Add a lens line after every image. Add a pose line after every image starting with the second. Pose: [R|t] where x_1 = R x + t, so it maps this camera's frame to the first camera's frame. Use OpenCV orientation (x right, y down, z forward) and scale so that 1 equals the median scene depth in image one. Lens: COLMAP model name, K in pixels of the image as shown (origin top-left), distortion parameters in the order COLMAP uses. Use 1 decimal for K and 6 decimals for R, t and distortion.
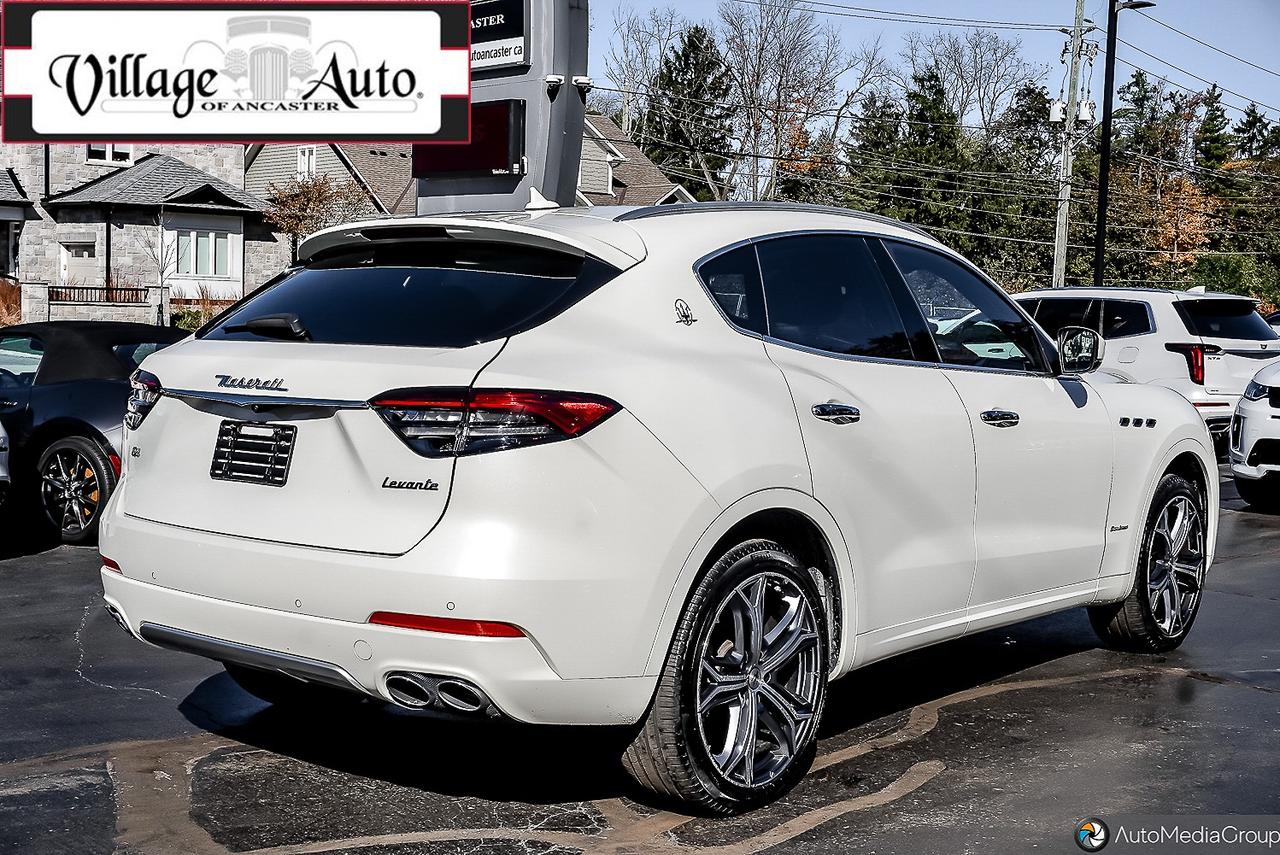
lens RADIAL K [[1596.6, 0, 640.0], [0, 1596.6, 427.5], [0, 0, 1]] dist [0.027958, 0.018113]
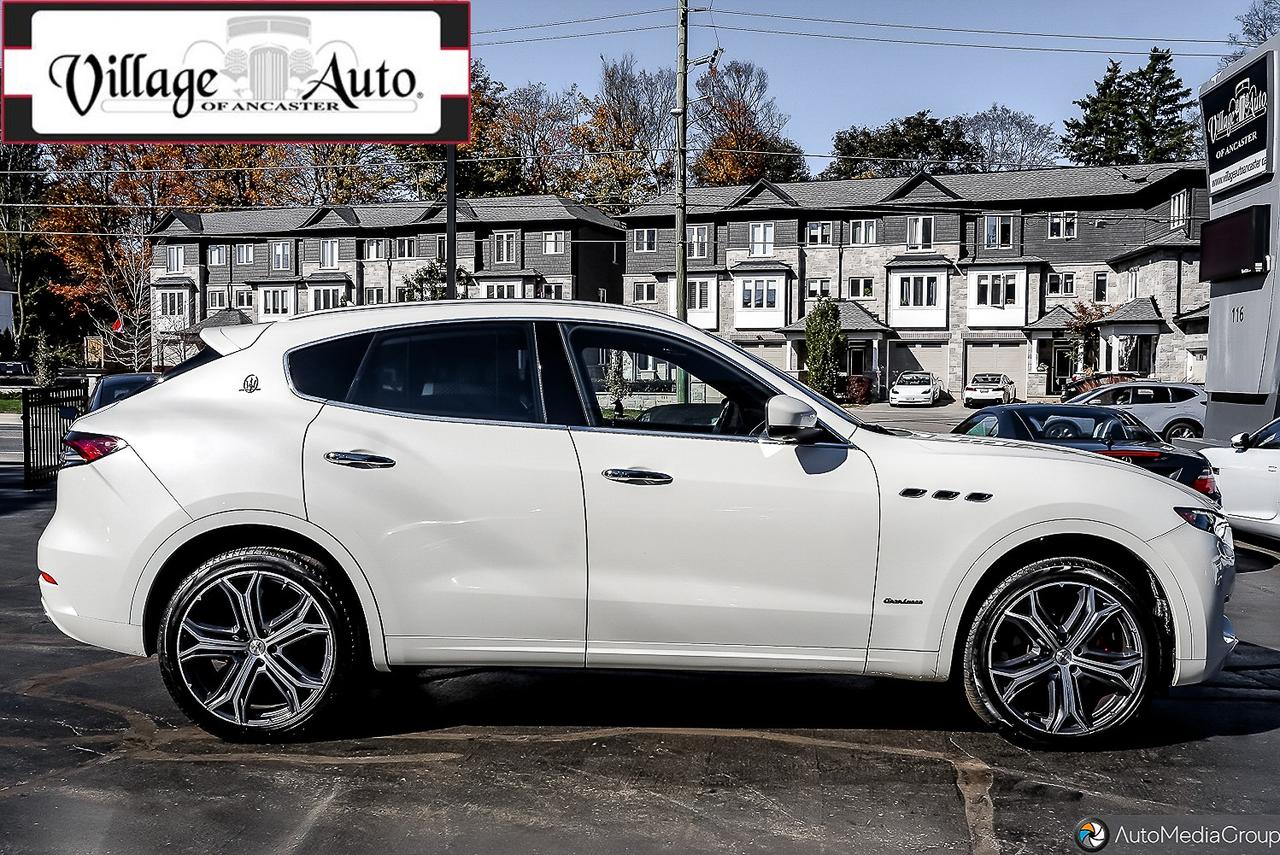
lens RADIAL K [[1180.9, 0, 640.0], [0, 1180.9, 427.5], [0, 0, 1]] dist [-0.001431, -0.003877]
pose [[0.643277, 0.009029, -0.765581, 0.275637], [-0.049408, 0.998336, -0.029741, -0.005039], [0.764038, 0.056958, 0.642652, 0.150988]]
